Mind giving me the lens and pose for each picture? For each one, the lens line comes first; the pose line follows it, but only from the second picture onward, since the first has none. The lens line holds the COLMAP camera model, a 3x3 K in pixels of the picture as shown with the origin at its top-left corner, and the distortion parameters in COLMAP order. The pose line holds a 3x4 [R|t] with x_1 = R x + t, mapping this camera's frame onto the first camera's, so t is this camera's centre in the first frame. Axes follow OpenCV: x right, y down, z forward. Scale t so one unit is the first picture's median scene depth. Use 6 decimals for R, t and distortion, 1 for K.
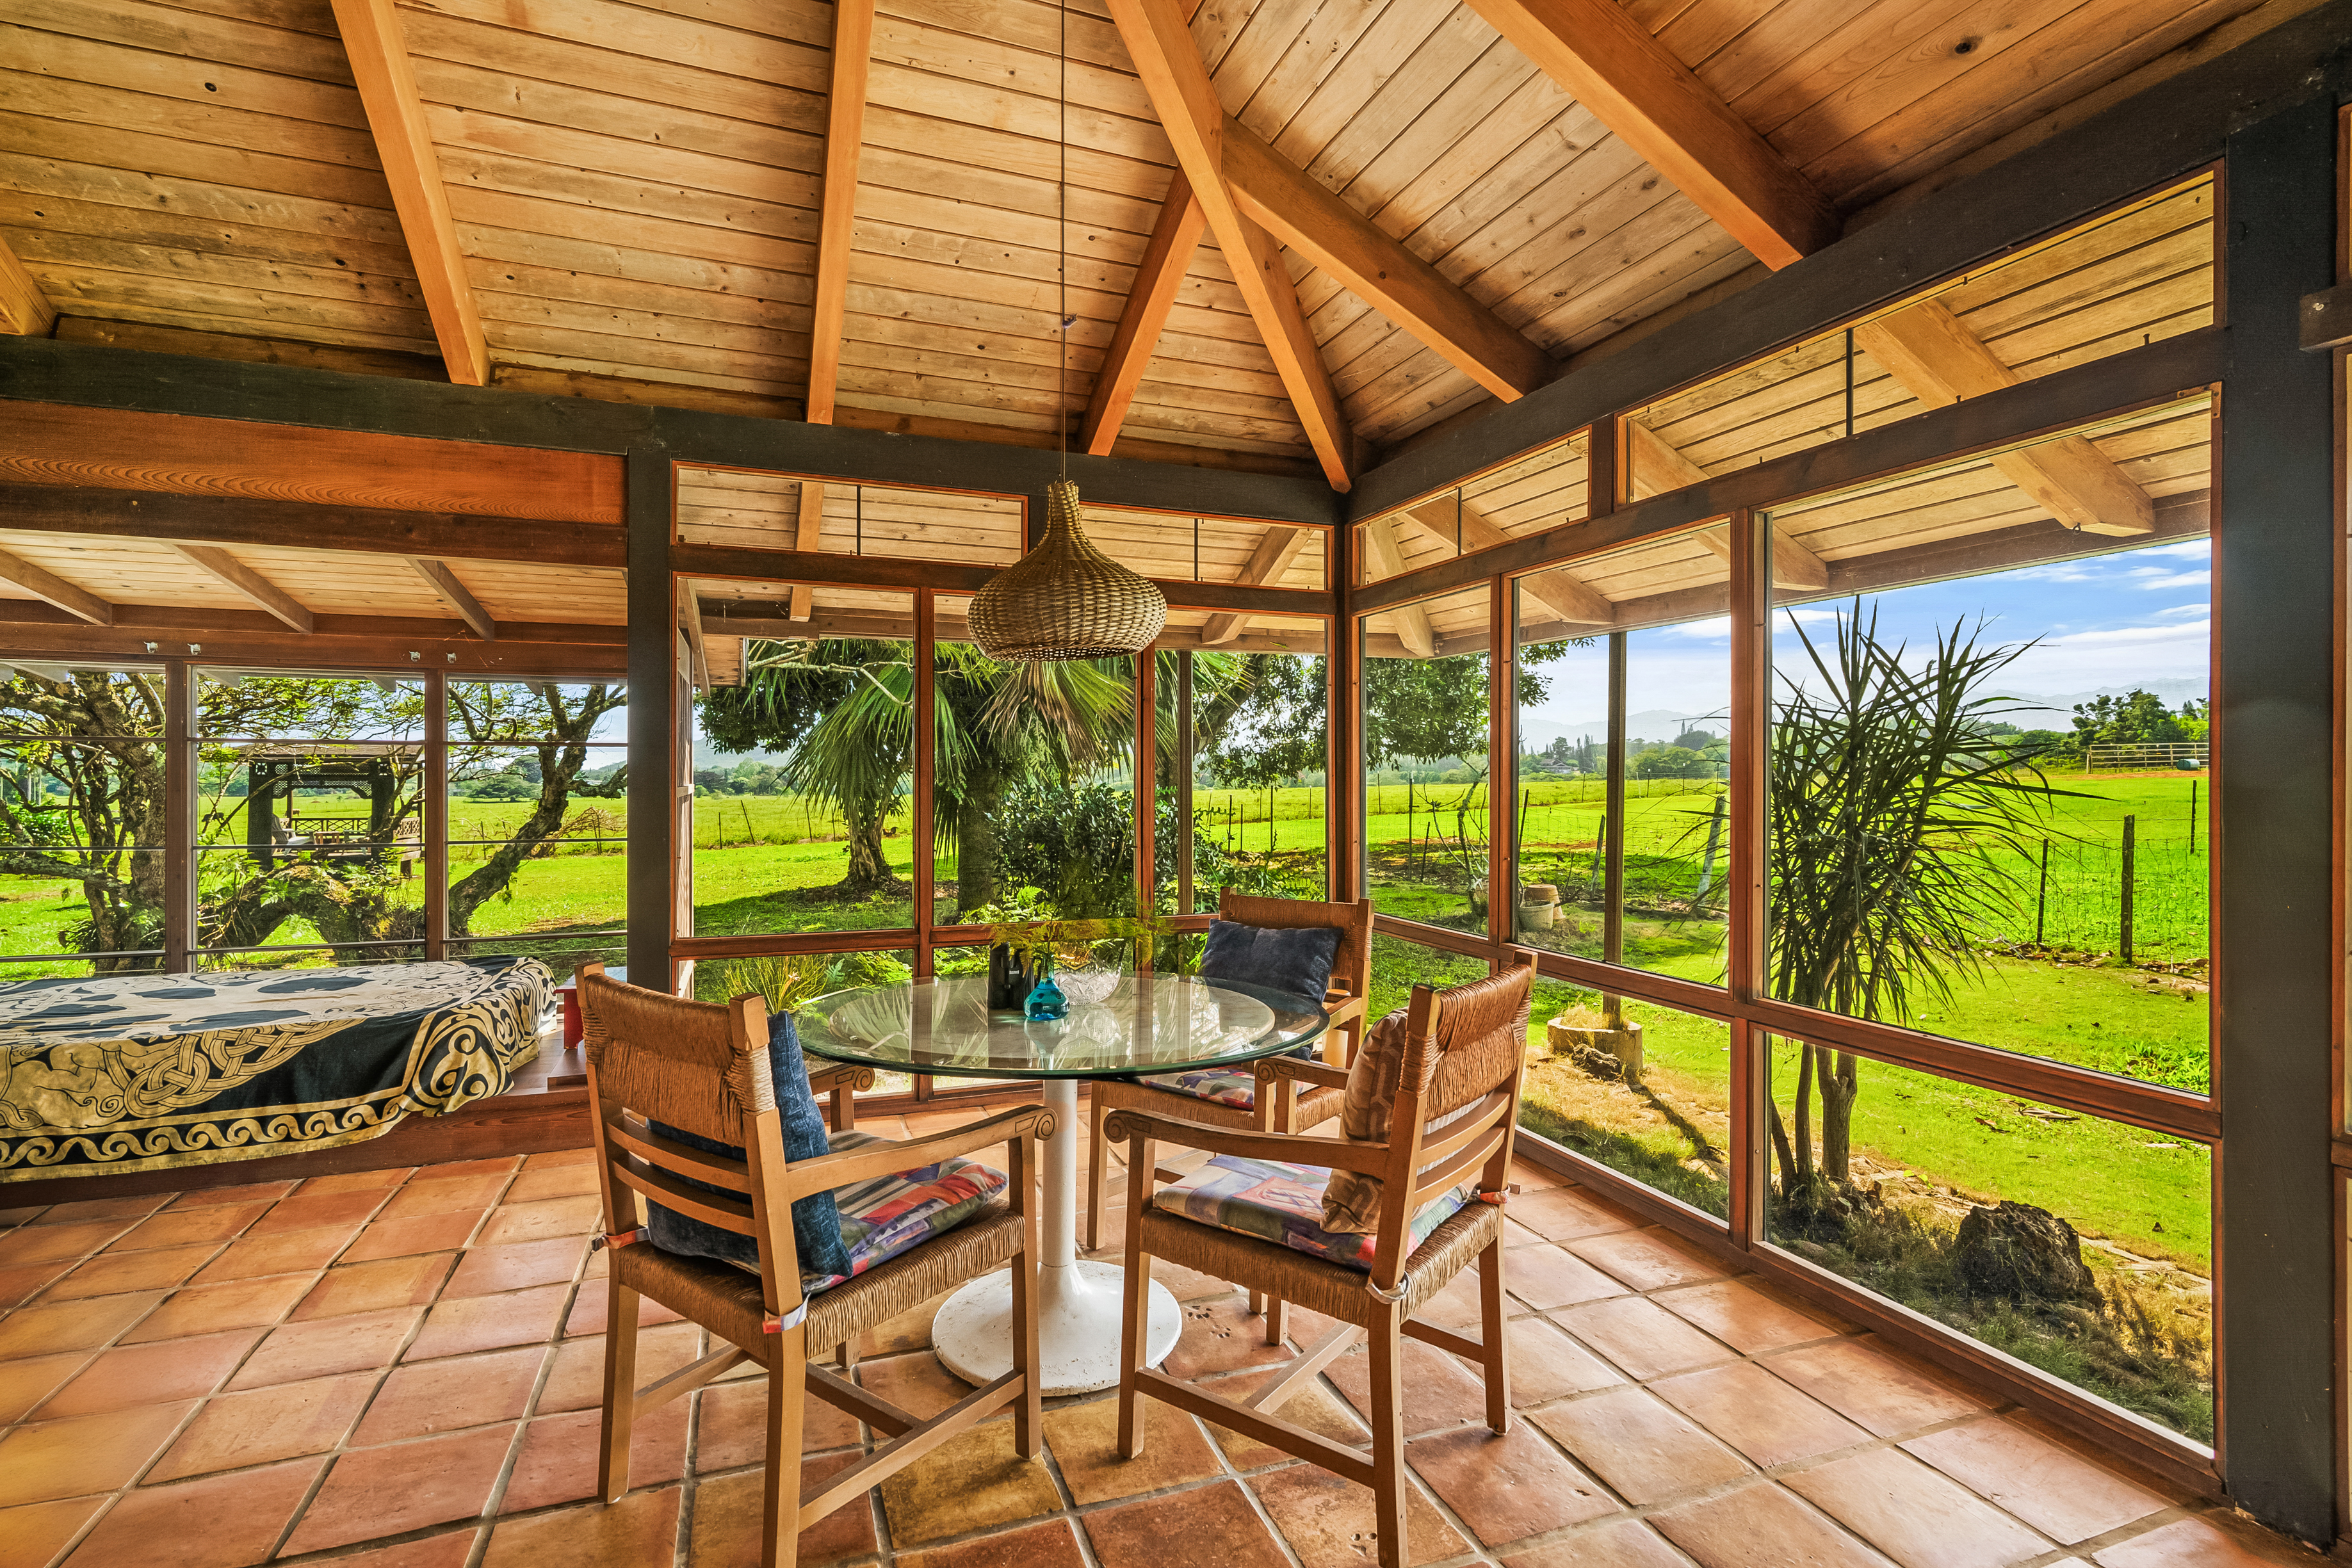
lens RADIAL K [[1074.8, 0, 1169.3], [0, 1074.8, 783.5], [0, 0, 1]] dist [0.000769, 0.000131]
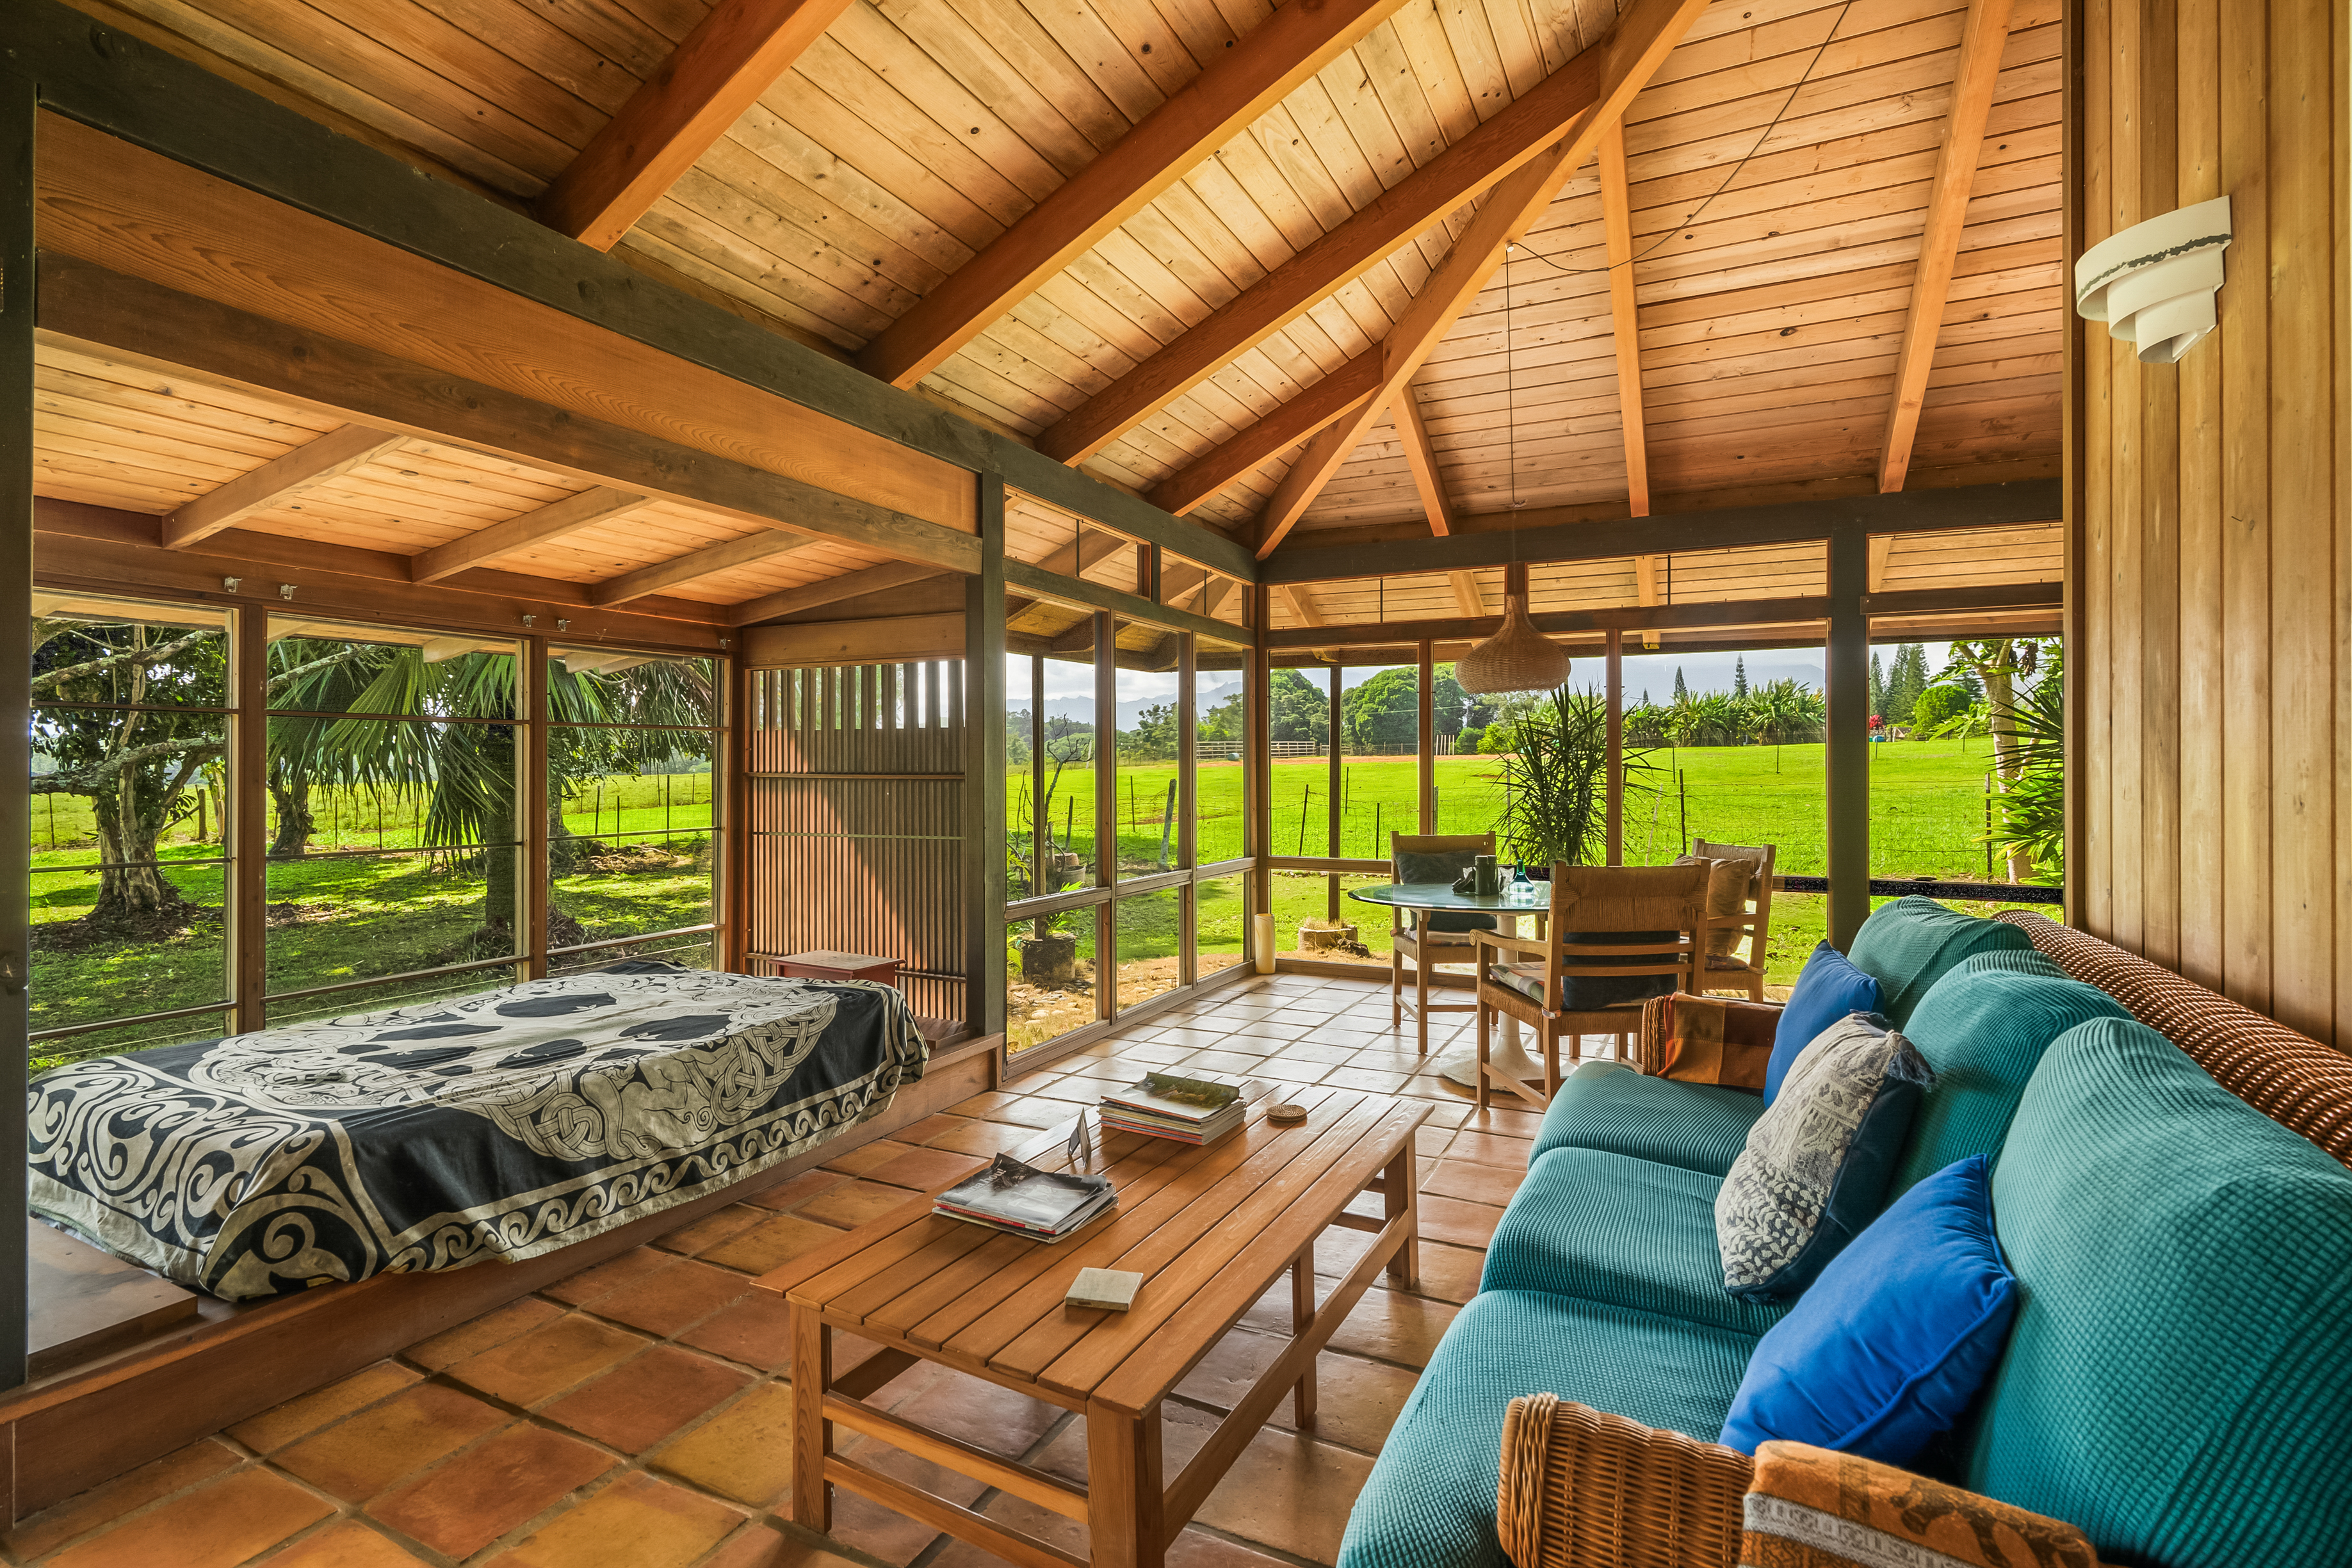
lens RADIAL K [[1074.8, 0, 1179.8], [0, 1074.8, 768.2], [0, 0, 1]] dist [0.000769, 0.000131]
pose [[0.742997, -0.004538, 0.669280, -1.284407], [0.008467, 0.999961, -0.002619, 0.005940], [-0.669241, 0.007612, 0.743006, 0.042043]]
